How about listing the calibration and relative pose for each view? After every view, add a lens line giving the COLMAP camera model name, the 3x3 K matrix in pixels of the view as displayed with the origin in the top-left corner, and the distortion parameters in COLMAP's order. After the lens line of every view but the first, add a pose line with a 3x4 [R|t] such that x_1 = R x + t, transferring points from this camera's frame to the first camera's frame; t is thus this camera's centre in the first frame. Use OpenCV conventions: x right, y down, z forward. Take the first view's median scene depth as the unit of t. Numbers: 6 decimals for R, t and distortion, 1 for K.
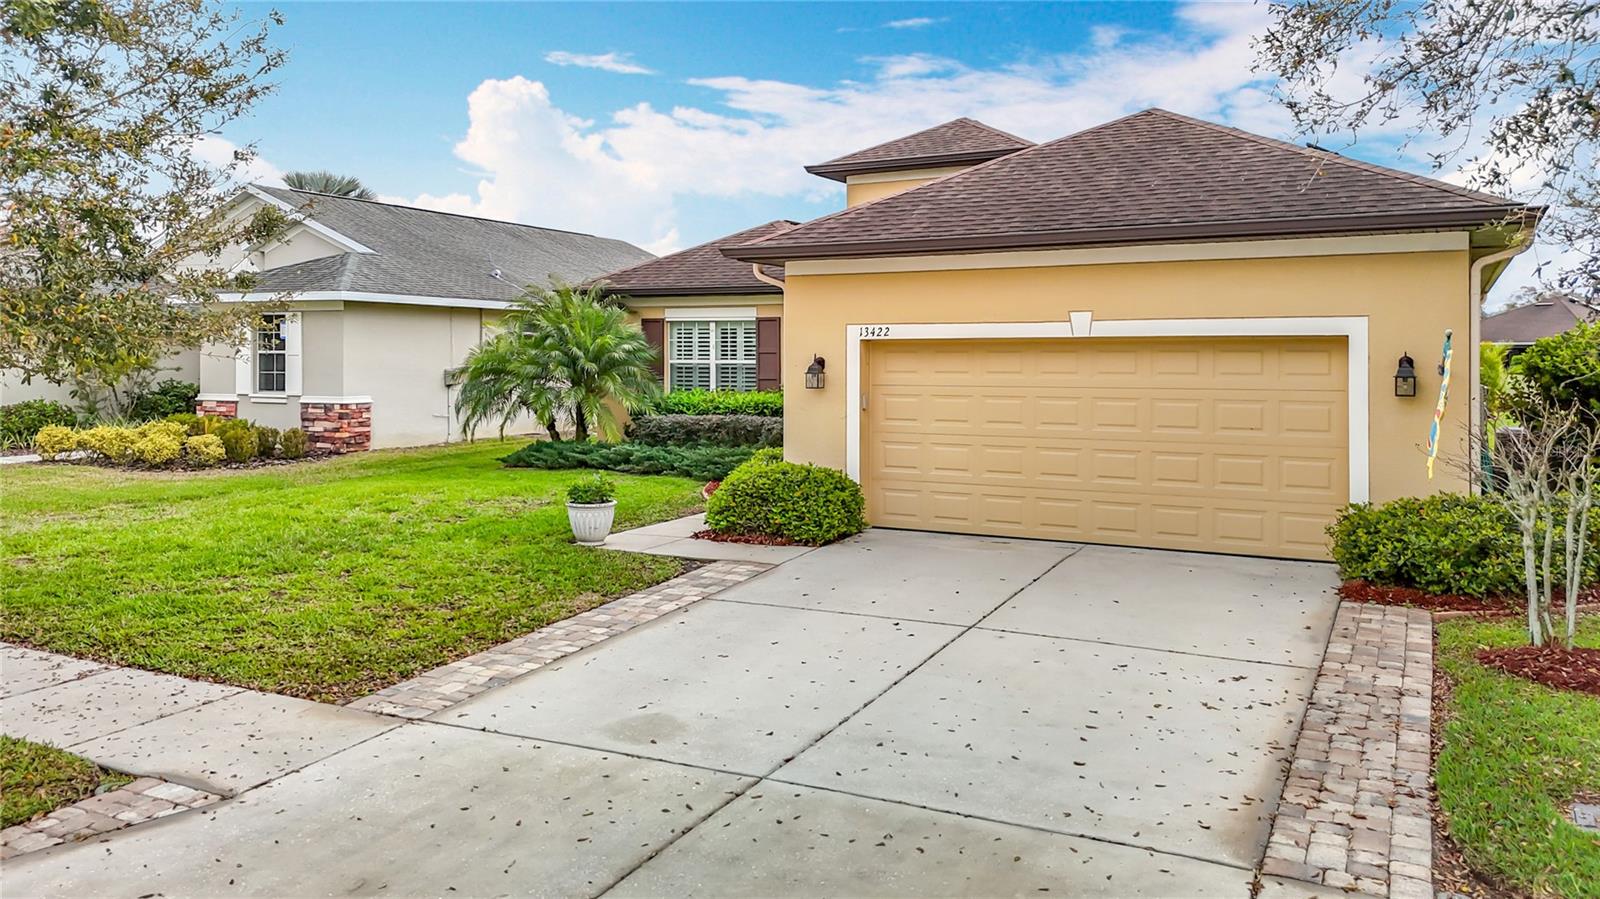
lens RADIAL K [[1192.6, 0, 800.0], [0, 1192.6, 449.5], [0, 0, 1]] dist [0.074399, -0.002500]
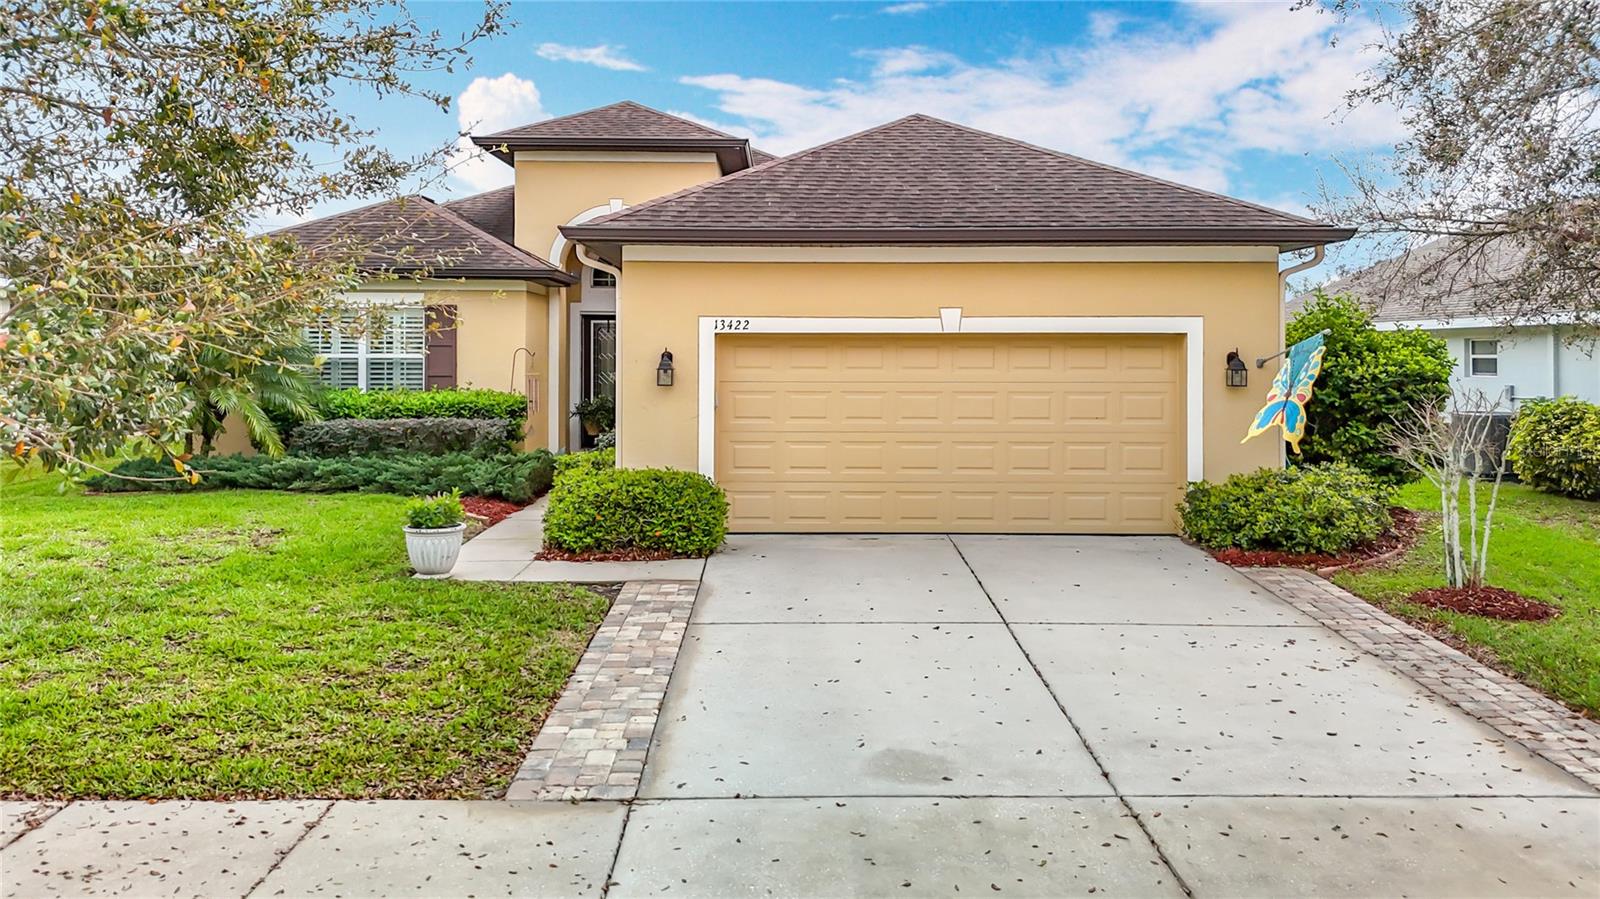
lens RADIAL K [[1230.5, 0, 800.0], [0, 1230.5, 449.5], [0, 0, 1]] dist [0.052510, -0.009464]
pose [[0.885954, -0.037472, 0.462257, -0.378315], [0.035900, 0.999281, 0.012199, -0.011862], [-0.462382, 0.005788, 0.886662, 0.131329]]
